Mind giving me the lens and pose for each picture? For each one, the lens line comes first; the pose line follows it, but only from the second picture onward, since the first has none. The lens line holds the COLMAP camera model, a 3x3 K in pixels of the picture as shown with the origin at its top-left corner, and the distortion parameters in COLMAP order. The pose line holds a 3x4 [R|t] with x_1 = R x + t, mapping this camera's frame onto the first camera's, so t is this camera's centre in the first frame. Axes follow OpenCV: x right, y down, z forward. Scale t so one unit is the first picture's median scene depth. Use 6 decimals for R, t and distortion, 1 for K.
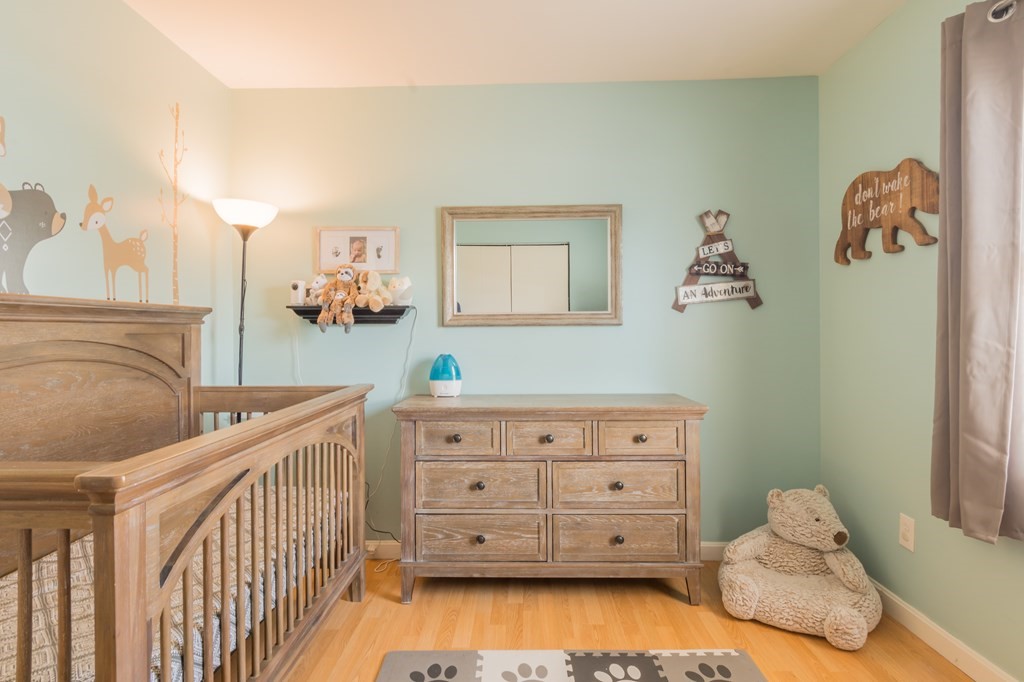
lens RADIAL K [[548.3, 0, 513.3], [0, 548.3, 336.3], [0, 0, 1]] dist [0.002164, -0.003255]
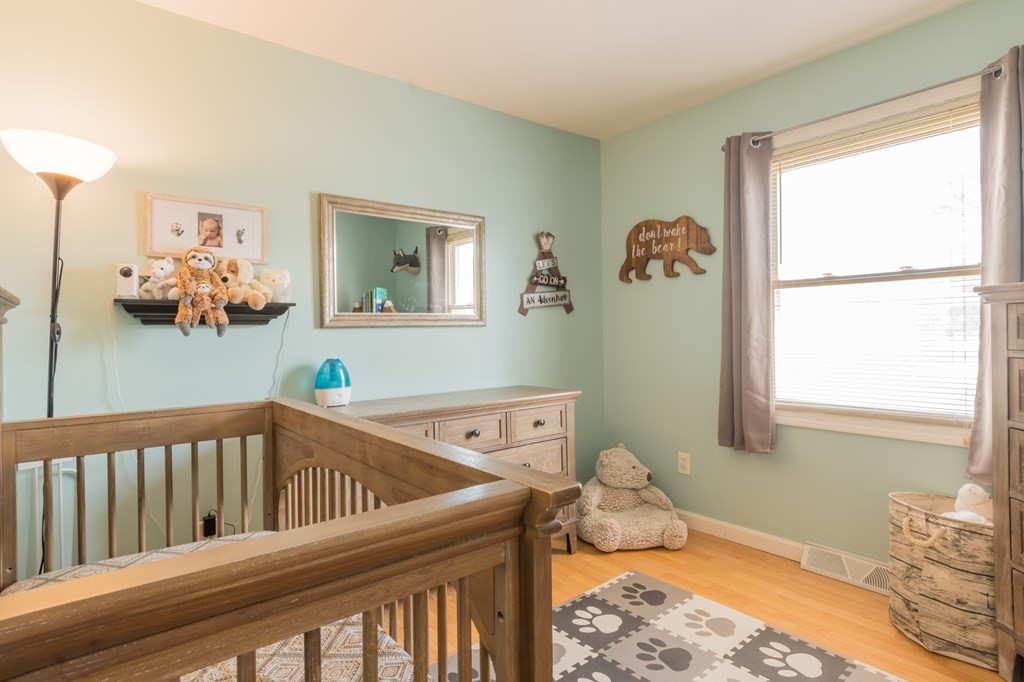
lens RADIAL K [[548.3, 0, 513.9], [0, 548.3, 336.1], [0, 0, 1]] dist [0.002164, -0.003255]
pose [[0.754646, -0.011127, 0.656038, -0.501229], [0.016673, 0.999859, -0.002221, 0.002654], [-0.655921, 0.012614, 0.754725, 0.134805]]
